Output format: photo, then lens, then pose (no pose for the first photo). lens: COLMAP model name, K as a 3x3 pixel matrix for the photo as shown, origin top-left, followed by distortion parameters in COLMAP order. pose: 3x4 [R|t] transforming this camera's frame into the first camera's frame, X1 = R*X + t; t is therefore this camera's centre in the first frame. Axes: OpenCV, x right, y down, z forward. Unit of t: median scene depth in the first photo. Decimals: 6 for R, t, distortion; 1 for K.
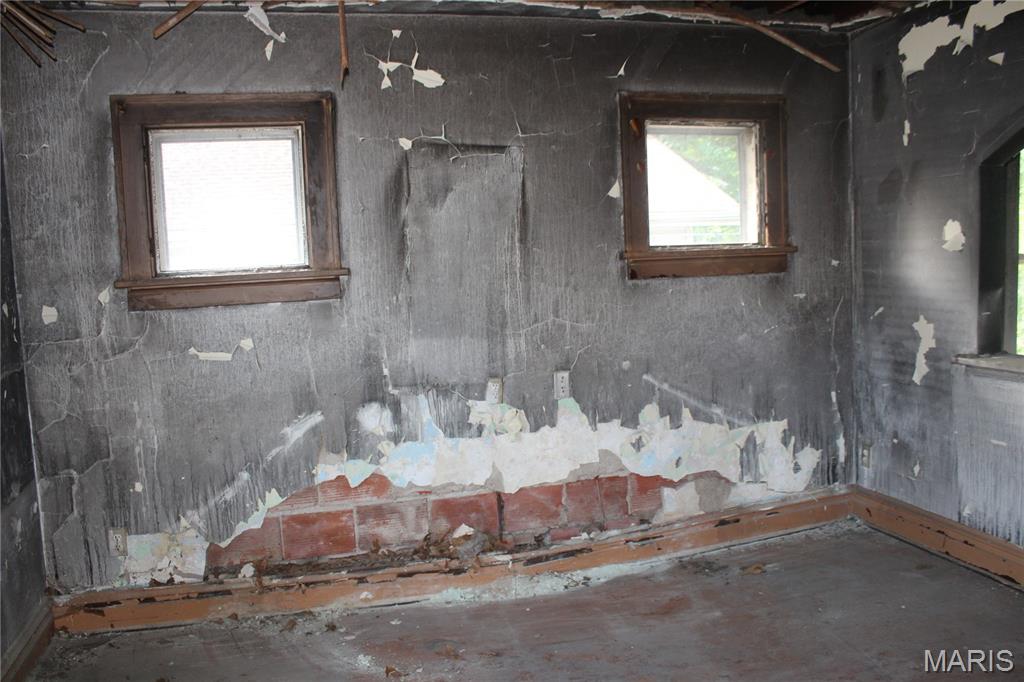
lens RADIAL K [[858.8, 0, 509.8], [0, 858.8, 346.1], [0, 0, 1]] dist [-0.138741, 0.104489]
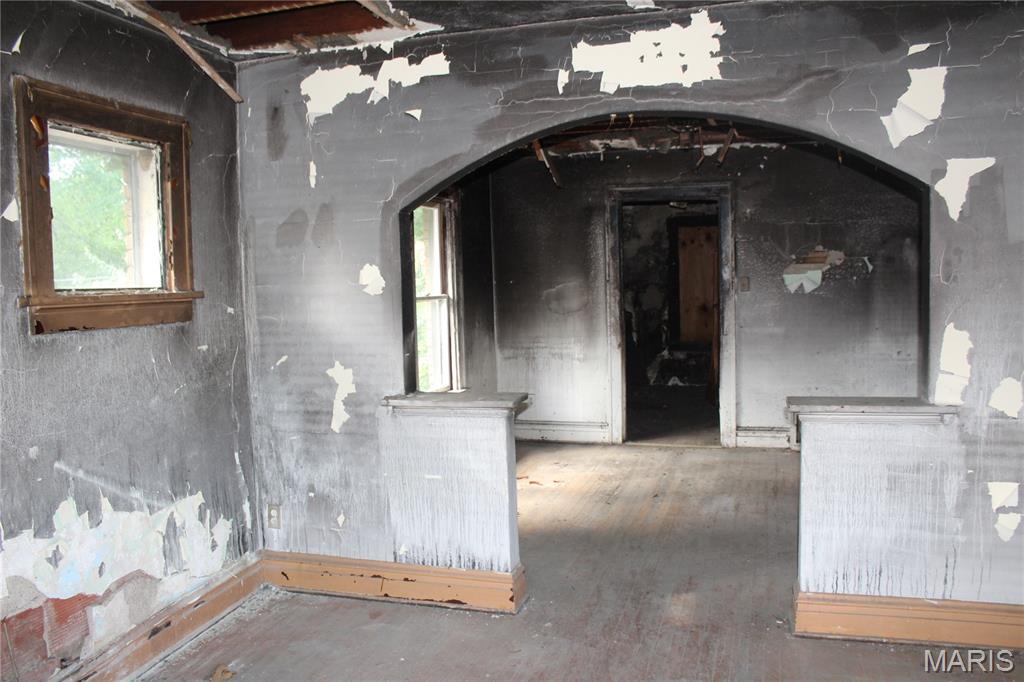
lens RADIAL K [[858.8, 0, 513.4], [0, 858.8, 342.0], [0, 0, 1]] dist [-0.138741, 0.104489]
pose [[0.549211, -0.032654, 0.835046, -0.220416], [0.093124, 0.995404, -0.022322, -0.017103], [-0.830479, 0.090022, 0.549728, 0.265953]]
